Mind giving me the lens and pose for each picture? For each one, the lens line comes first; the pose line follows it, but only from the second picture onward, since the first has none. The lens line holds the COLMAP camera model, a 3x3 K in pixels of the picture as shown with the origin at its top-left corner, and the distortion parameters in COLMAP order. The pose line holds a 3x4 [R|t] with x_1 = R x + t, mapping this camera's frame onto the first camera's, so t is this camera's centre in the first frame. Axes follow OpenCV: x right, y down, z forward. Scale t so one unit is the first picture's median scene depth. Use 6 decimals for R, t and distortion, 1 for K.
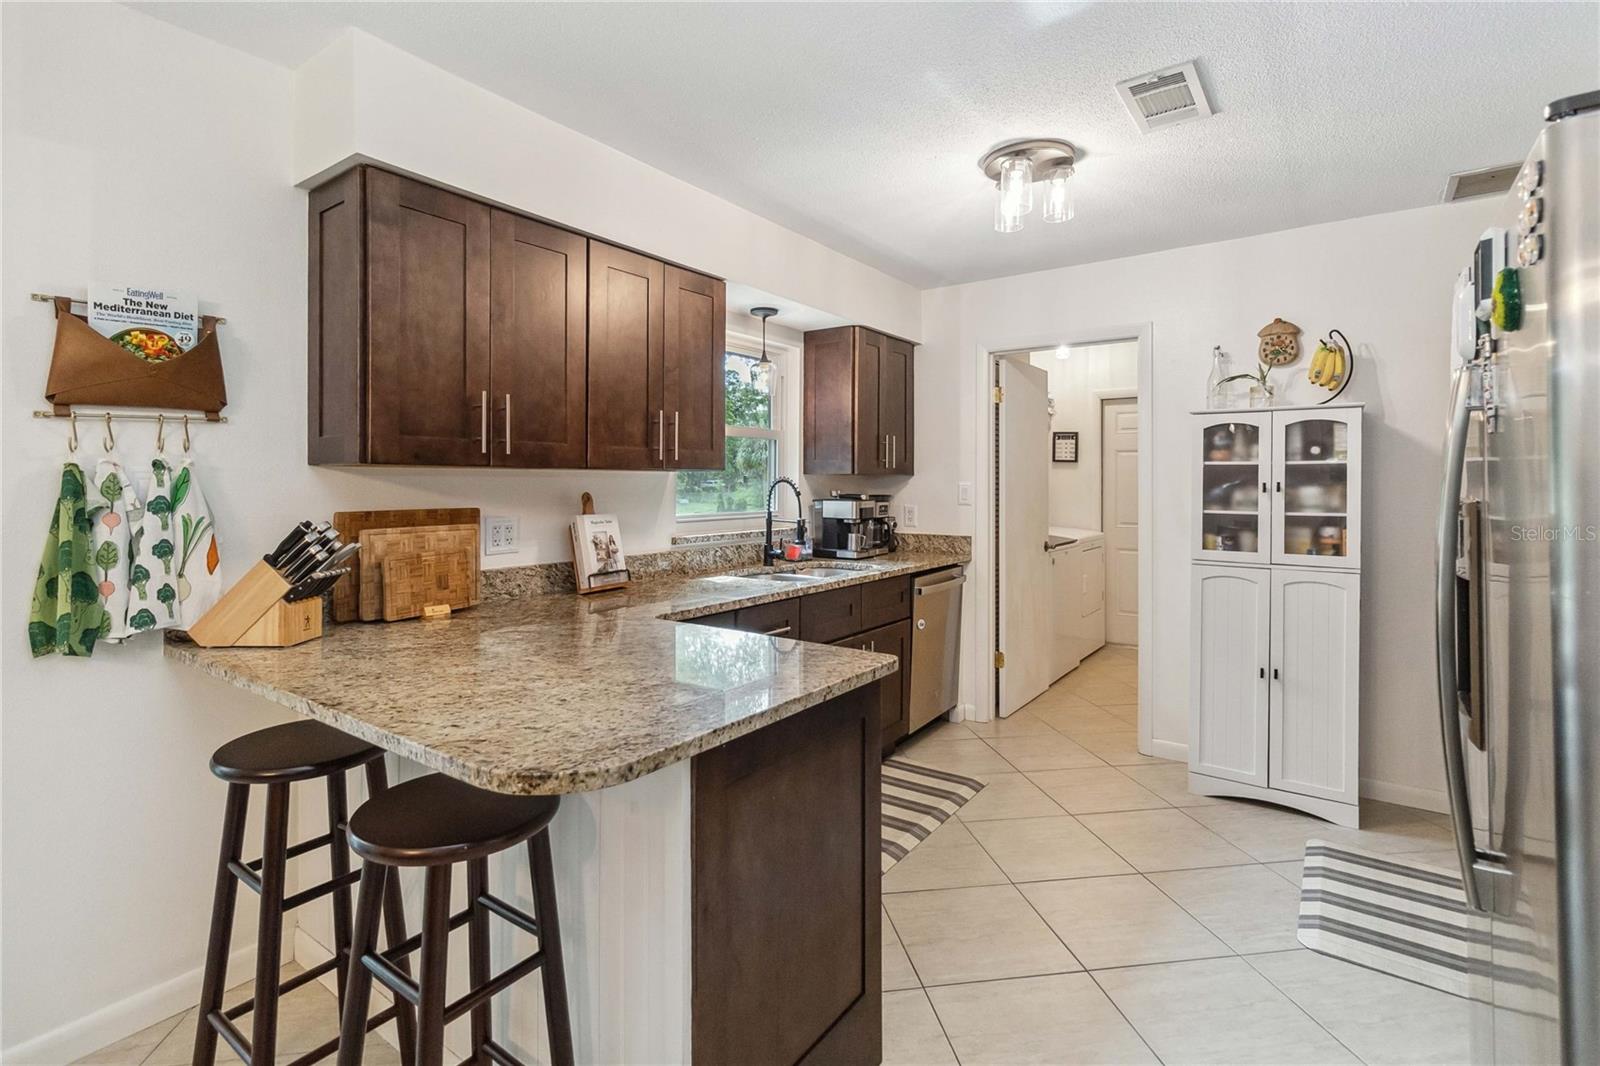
lens RADIAL K [[757.7, 0, 799.4], [0, 757.7, 483.2], [0, 0, 1]] dist [-0.002070, 0.000366]
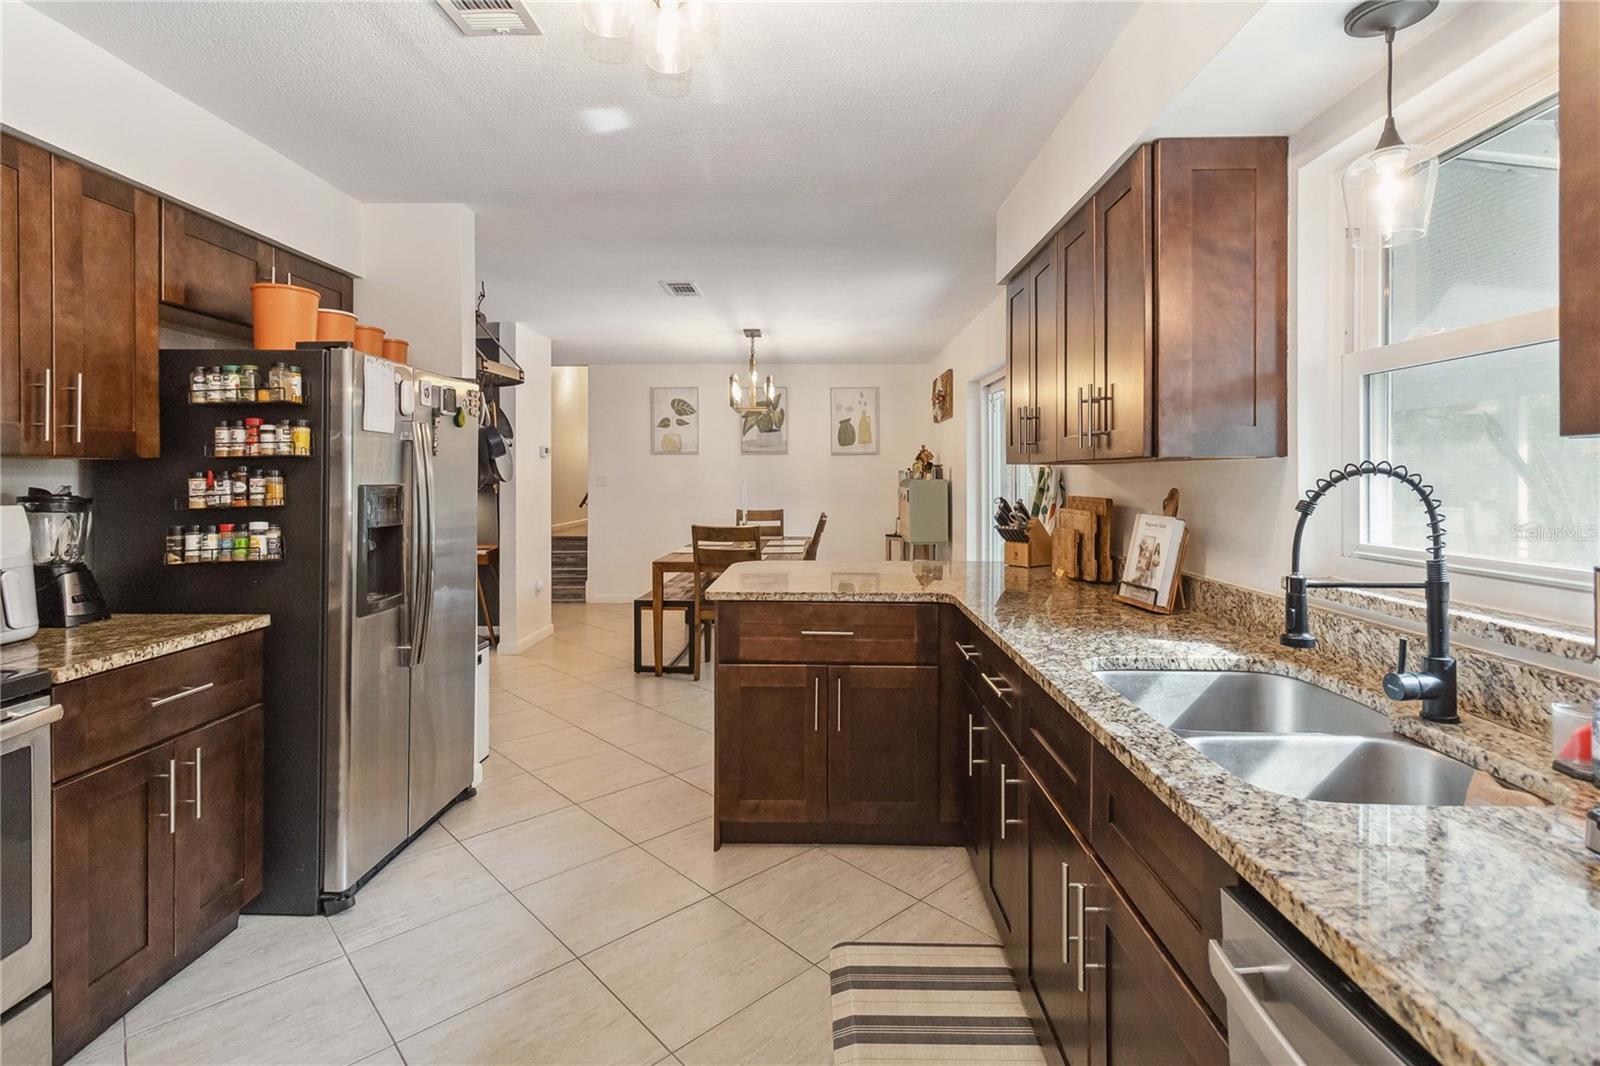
lens RADIAL K [[757.7, 0, 795.2], [0, 757.7, 474.4], [0, 0, 1]] dist [-0.002070, 0.000366]
pose [[-0.832669, -0.000642, -0.553770, 0.441193], [-0.000135, 1.000000, -0.000955, -0.001499], [0.553770, -0.000721, -0.832669, 1.275015]]
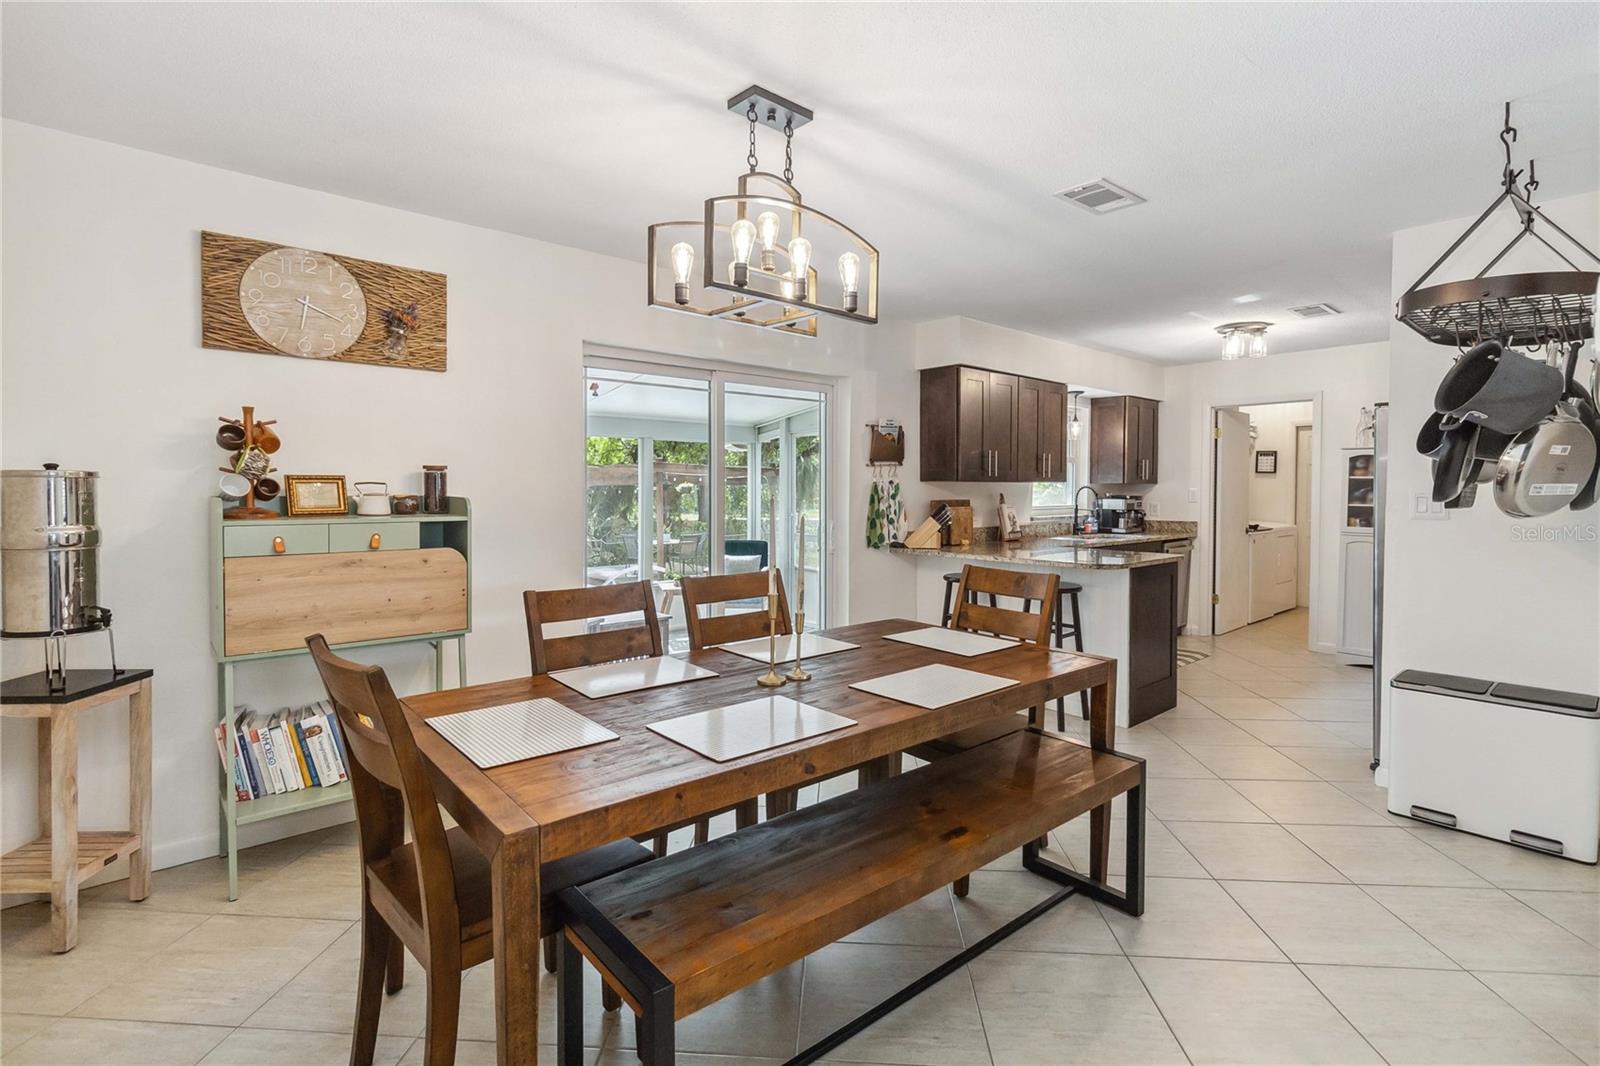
lens RADIAL K [[757.7, 0, 792.9], [0, 757.7, 508.3], [0, 0, 1]] dist [-0.002070, 0.000366]
pose [[0.973890, 0.006193, -0.226935, -0.323774], [-0.000237, 0.999655, 0.026263, -0.000648], [0.227019, -0.025523, 0.973556, -1.004030]]
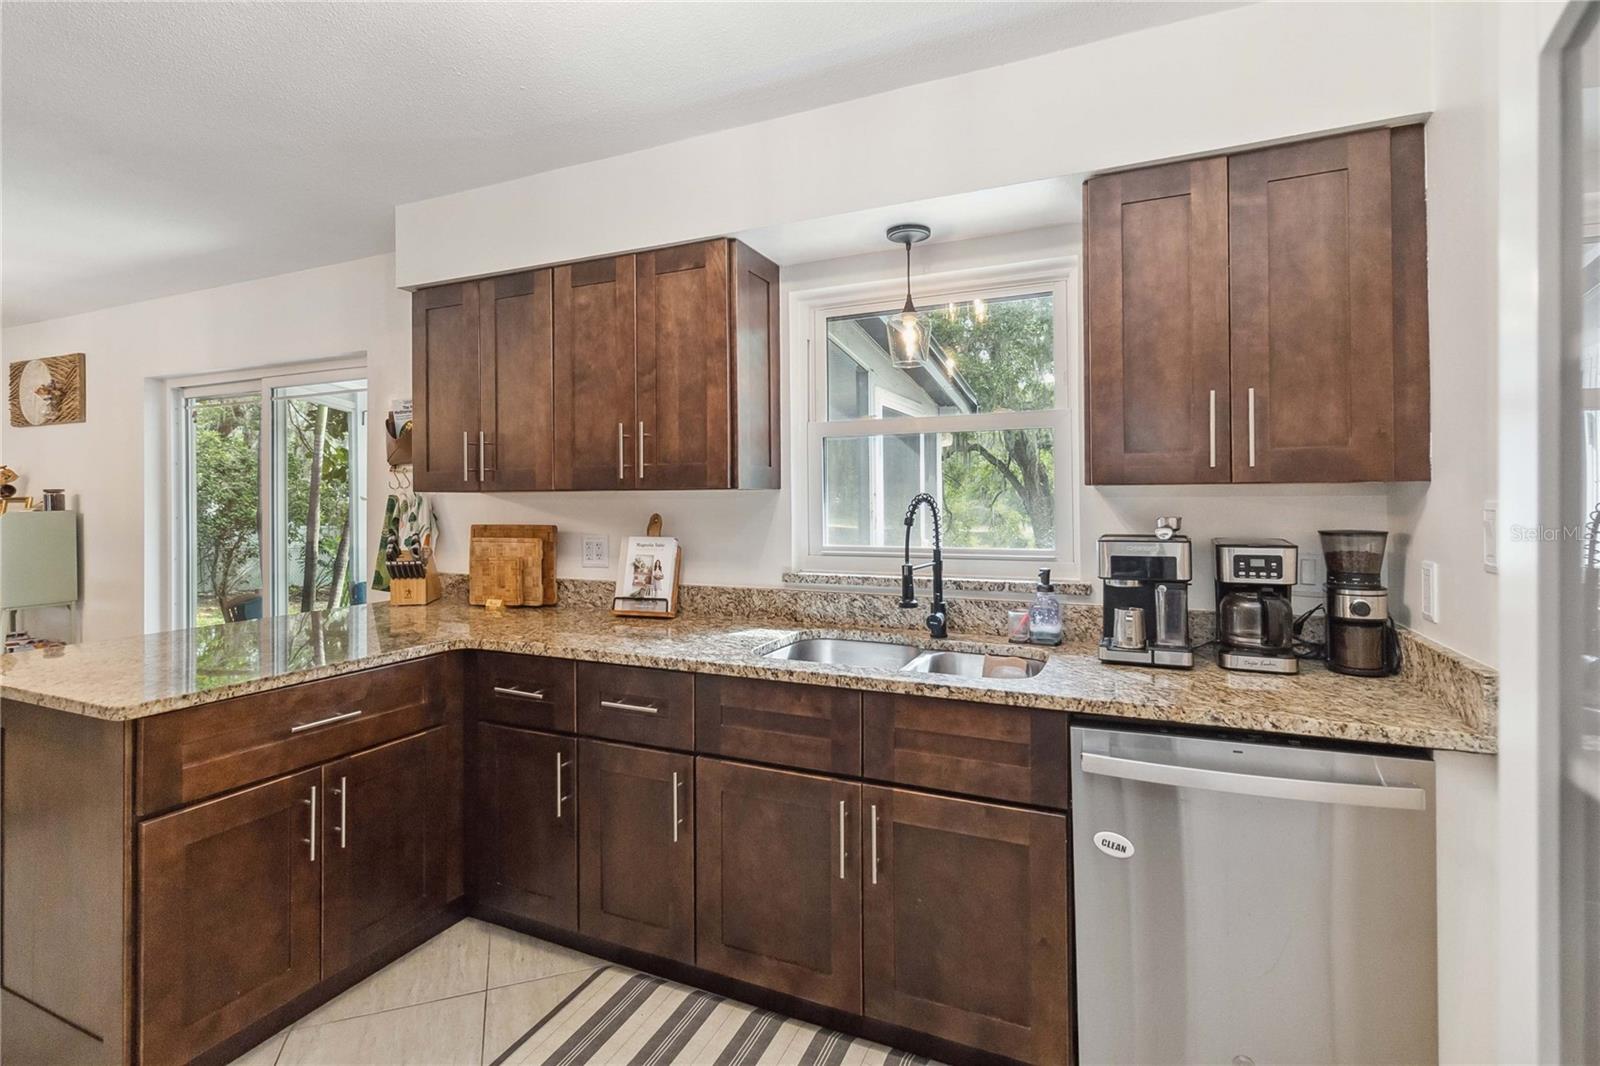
lens RADIAL K [[757.7, 0, 781.6], [0, 757.7, 494.0], [0, 0, 1]] dist [-0.002070, 0.000366]
pose [[0.191552, -0.010044, -0.981431, 0.615371], [0.004825, 0.999945, -0.009291, -0.002890], [0.981471, -0.002956, 0.191590, 0.856043]]
